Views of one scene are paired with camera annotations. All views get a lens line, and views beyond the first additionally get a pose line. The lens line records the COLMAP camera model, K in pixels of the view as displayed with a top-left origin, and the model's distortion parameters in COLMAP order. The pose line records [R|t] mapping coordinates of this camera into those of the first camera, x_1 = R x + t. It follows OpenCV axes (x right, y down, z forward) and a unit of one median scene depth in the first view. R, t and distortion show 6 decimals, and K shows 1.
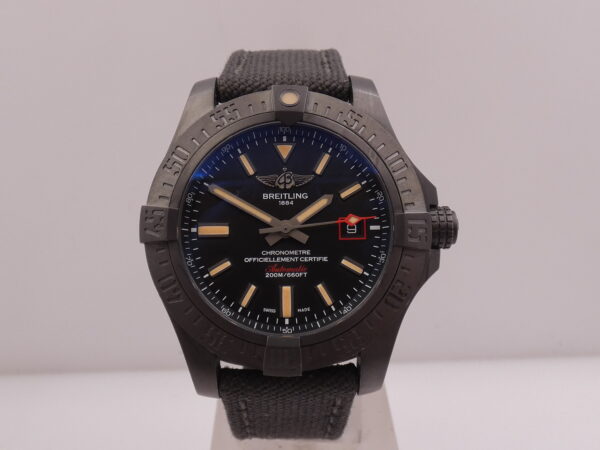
lens RADIAL K [[669.7, 0, 302.4], [0, 669.7, 225.5], [0, 0, 1]] dist [0.000265, 0.000000]
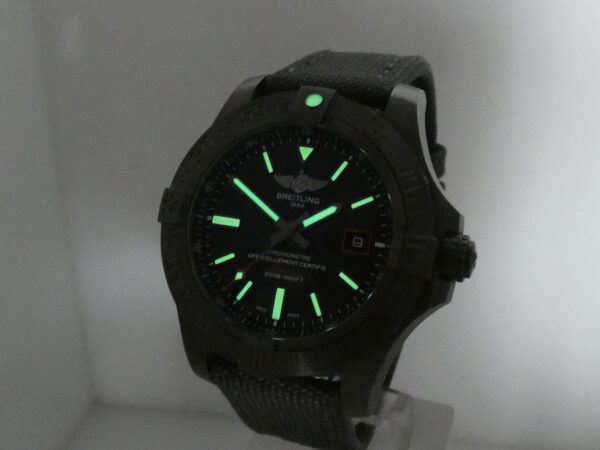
lens RADIAL K [[669.7, 0, 305.6], [0, 669.7, 224.7], [0, 0, 1]] dist [0.000265, 0.000000]
pose [[0.927635, 0.156174, -0.339268, 0.328463], [-0.159114, 0.987071, 0.019322, -0.026757], [0.337899, 0.036059, 0.940491, 0.078833]]
